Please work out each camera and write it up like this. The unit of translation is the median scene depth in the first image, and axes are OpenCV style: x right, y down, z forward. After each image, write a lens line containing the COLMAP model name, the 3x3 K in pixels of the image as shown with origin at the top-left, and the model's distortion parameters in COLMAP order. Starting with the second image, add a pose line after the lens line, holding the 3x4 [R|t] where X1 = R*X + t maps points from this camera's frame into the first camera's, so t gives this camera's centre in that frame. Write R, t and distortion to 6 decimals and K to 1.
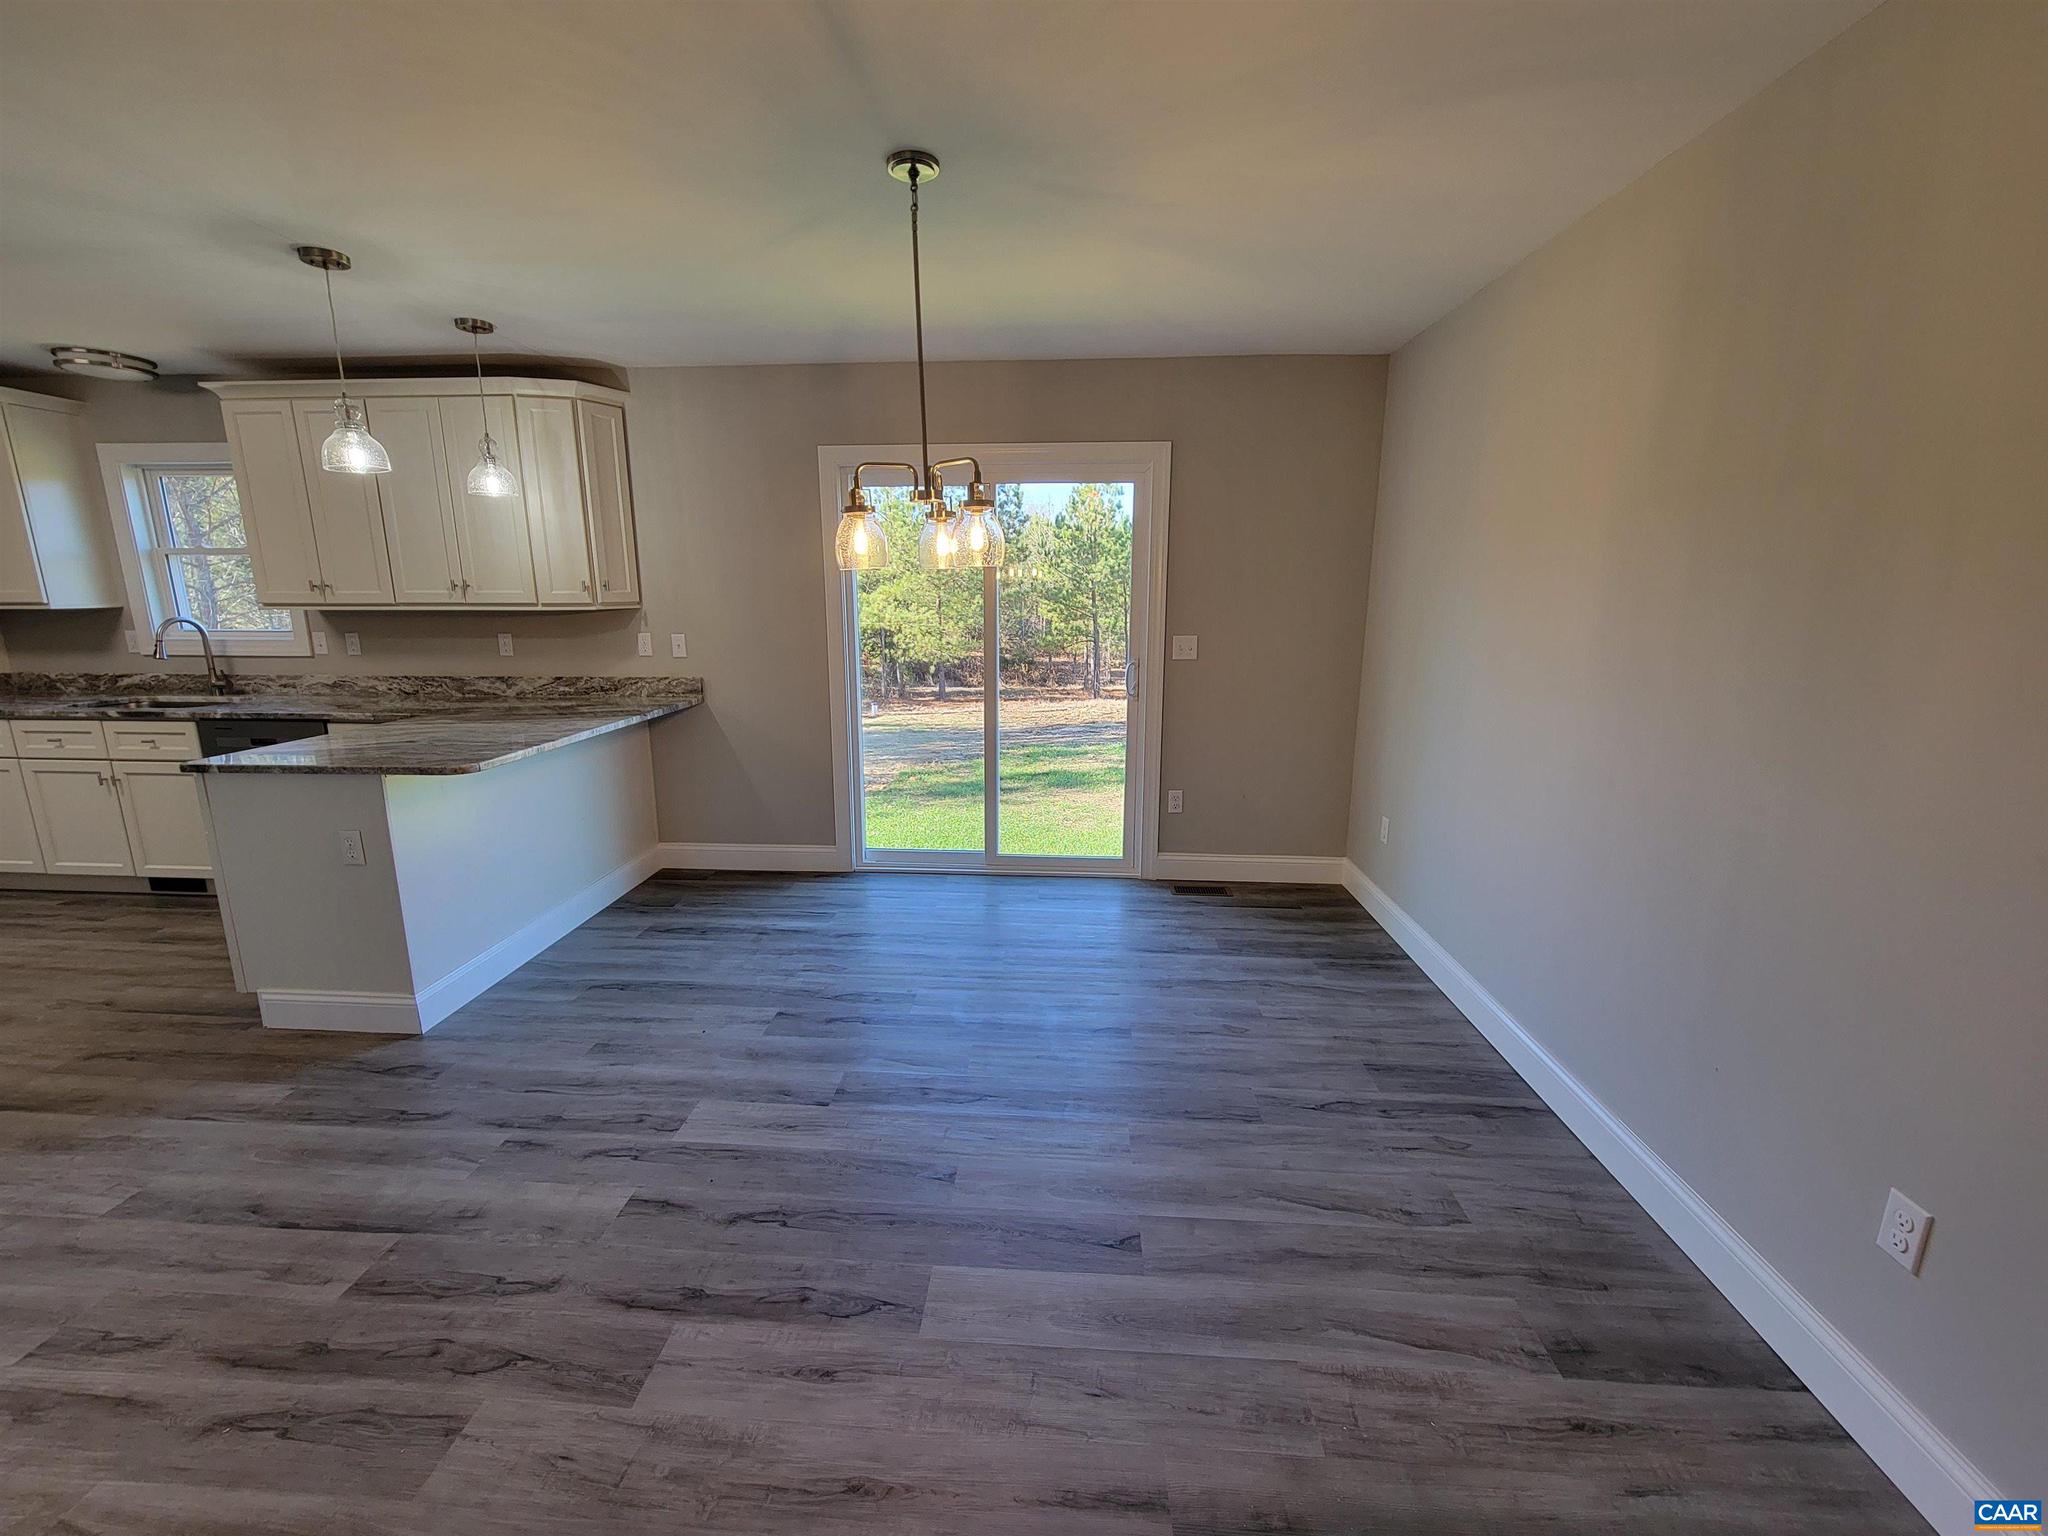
lens RADIAL K [[836.3, 0, 1022.8], [0, 836.3, 765.7], [0, 0, 1]] dist [-0.000648, -0.001558]
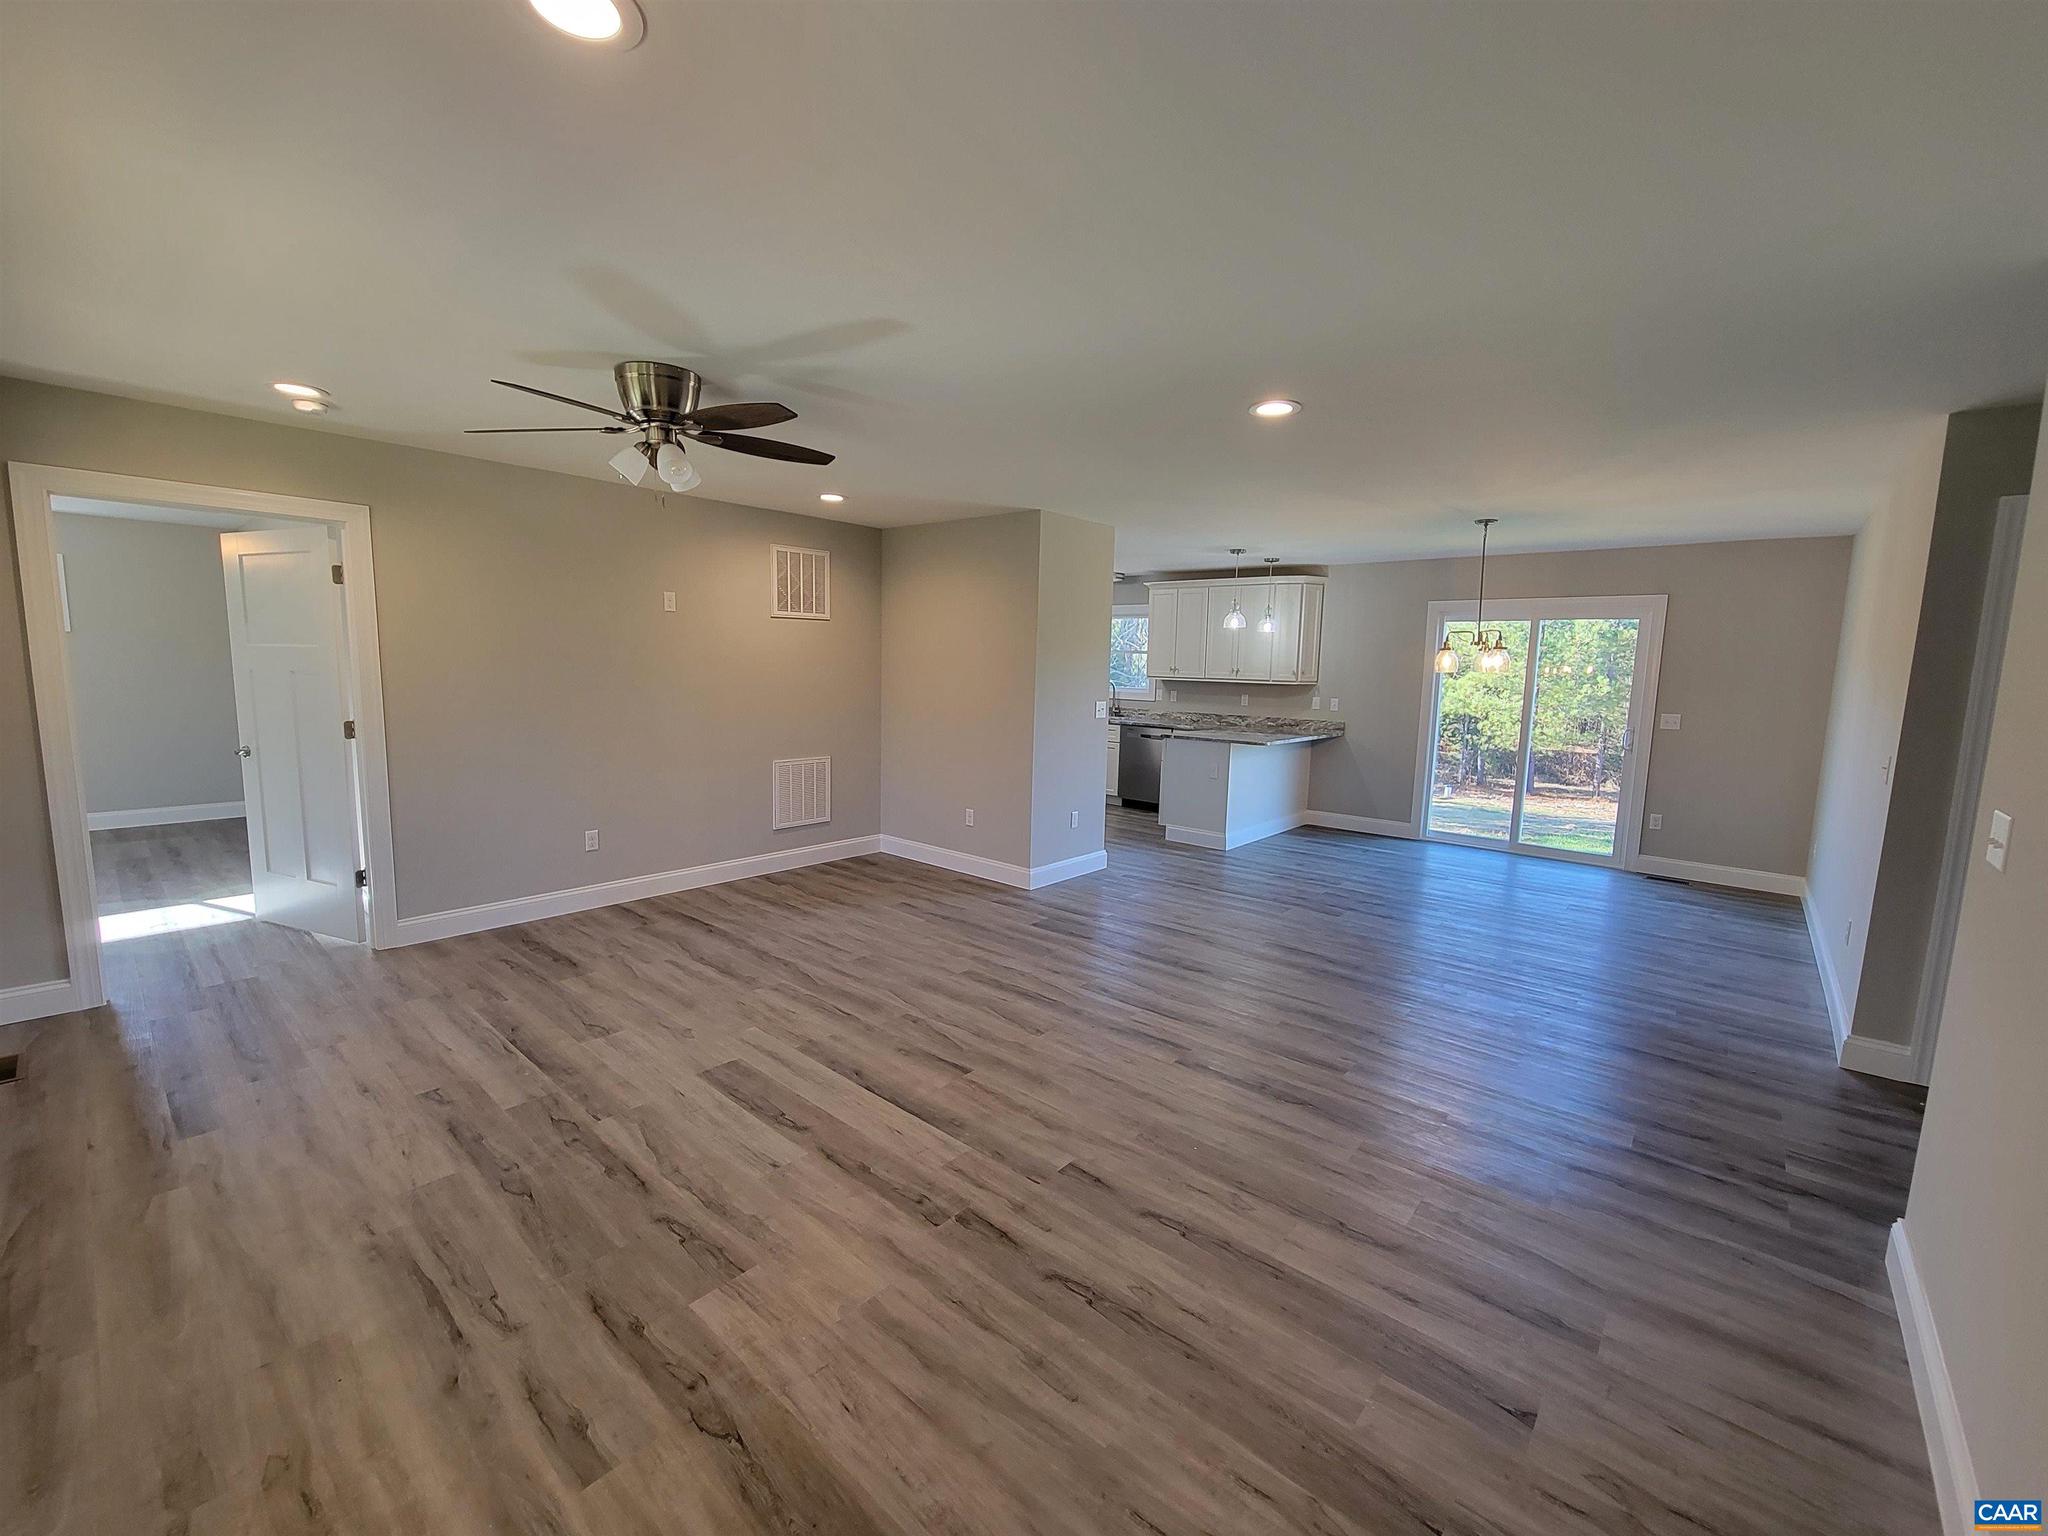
lens RADIAL K [[836.3, 0, 1004.8], [0, 836.3, 757.7], [0, 0, 1]] dist [-0.000648, -0.001558]
pose [[0.781686, 0.089936, -0.617153, 0.180006], [-0.153219, 0.986914, -0.050246, 0.181151], [0.604558, 0.133836, 0.785237, -0.903723]]
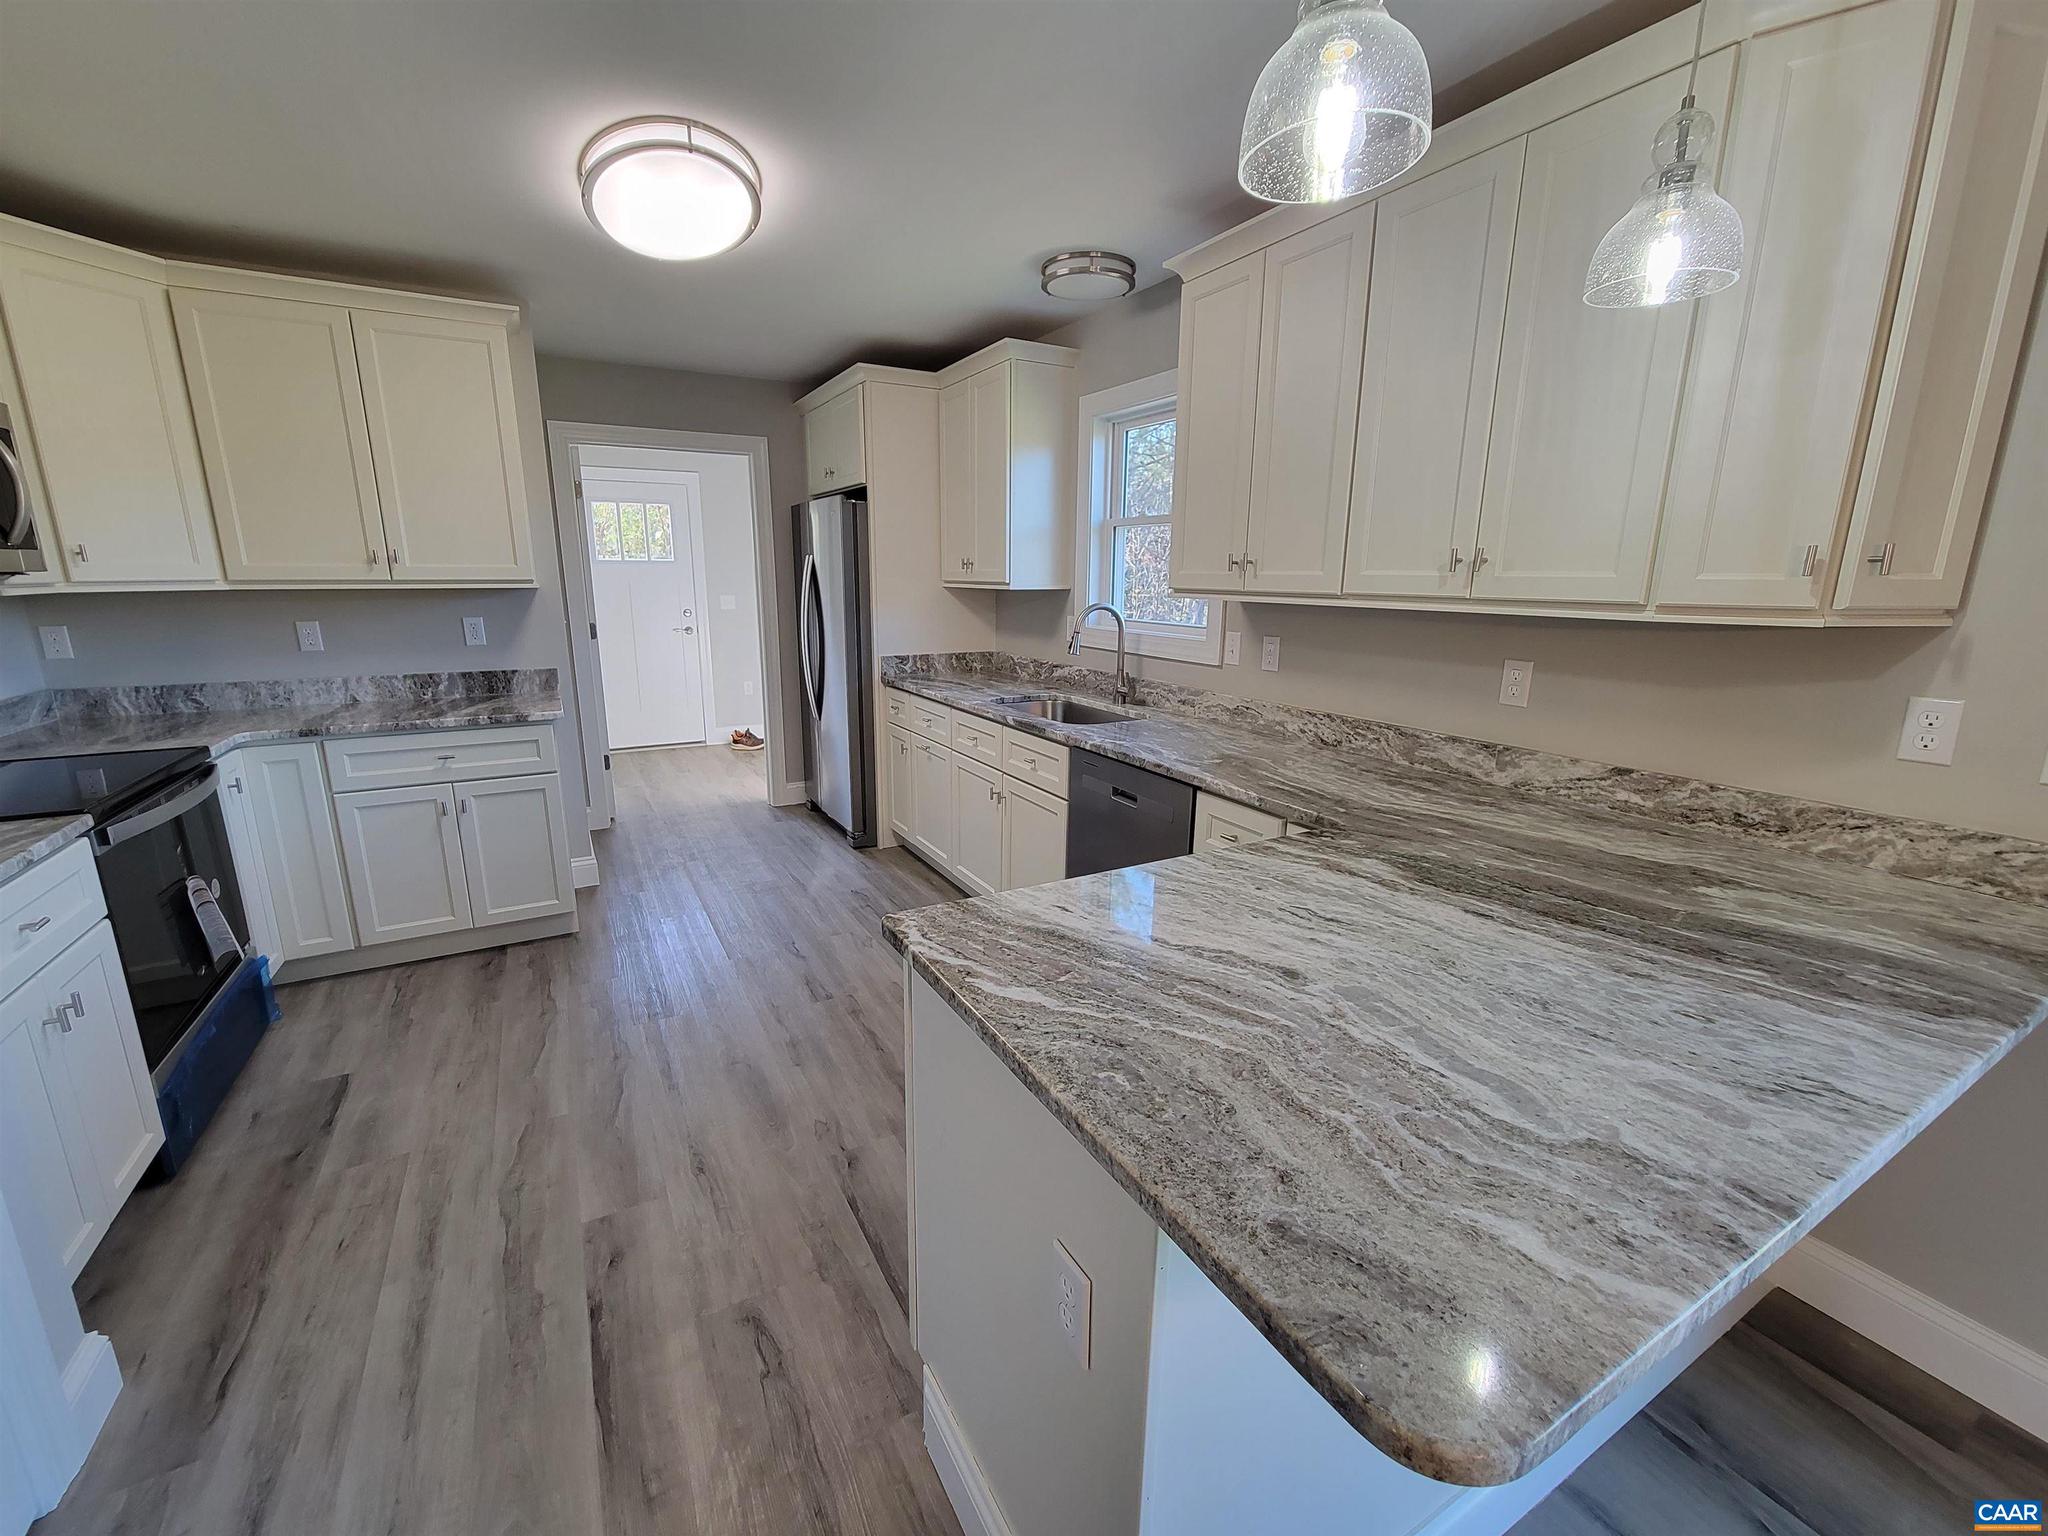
lens RADIAL K [[836.3, 0, 1008.8], [0, 836.3, 767.5], [0, 0, 1]] dist [-0.000648, -0.001558]
pose [[0.535840, 0.196596, -0.821112, -0.367873], [-0.183297, 0.976406, 0.114162, -0.098200], [0.824183, 0.089335, 0.559233, 0.486930]]
